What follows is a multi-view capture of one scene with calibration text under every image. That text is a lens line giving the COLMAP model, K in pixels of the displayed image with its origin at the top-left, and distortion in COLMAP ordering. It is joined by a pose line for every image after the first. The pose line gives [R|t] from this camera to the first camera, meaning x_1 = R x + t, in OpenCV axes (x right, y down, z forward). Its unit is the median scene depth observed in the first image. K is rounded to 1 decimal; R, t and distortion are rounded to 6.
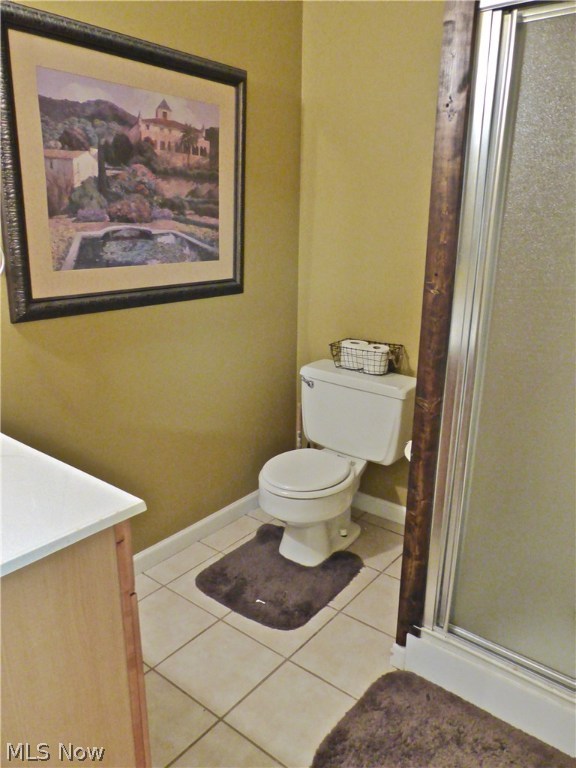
lens RADIAL K [[575.2, 0, 282.5], [0, 575.2, 382.9], [0, 0, 1]] dist [-0.030219, 0.025947]
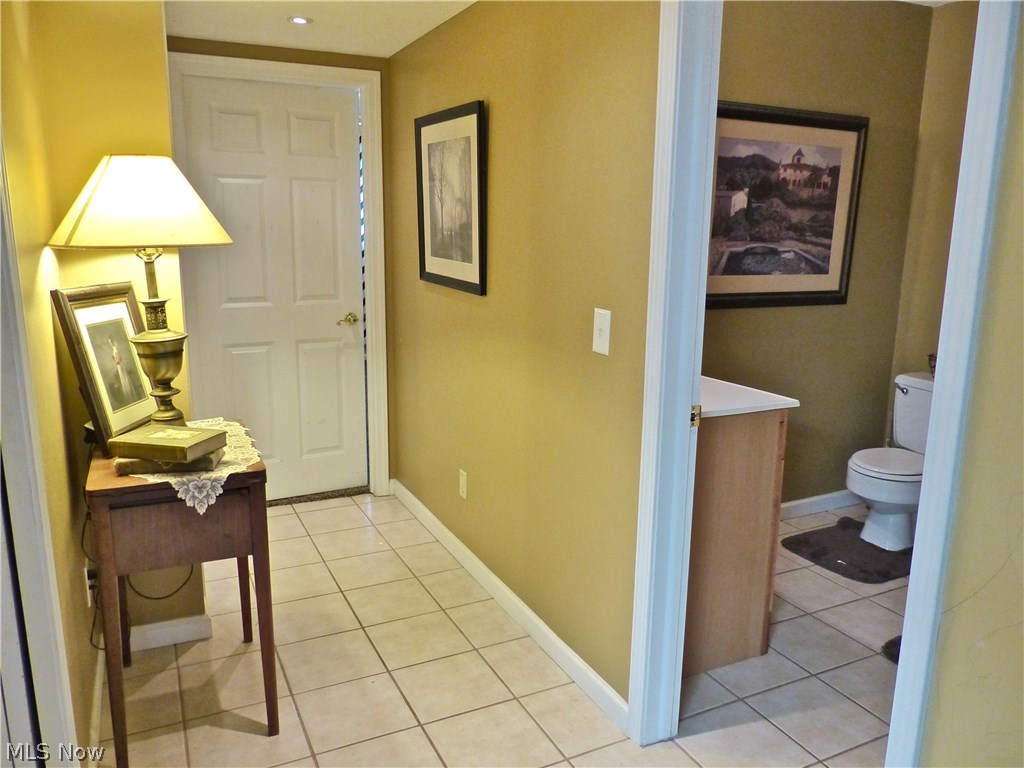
lens RADIAL K [[766.9, 0, 516.1], [0, 766.9, 380.4], [0, 0, 1]] dist [-0.030219, 0.025947]
pose [[0.909277, 0.085751, -0.407261, -0.041277], [-0.121140, 0.990706, -0.061867, 0.196161], [0.398171, 0.105589, 0.911214, -0.730655]]
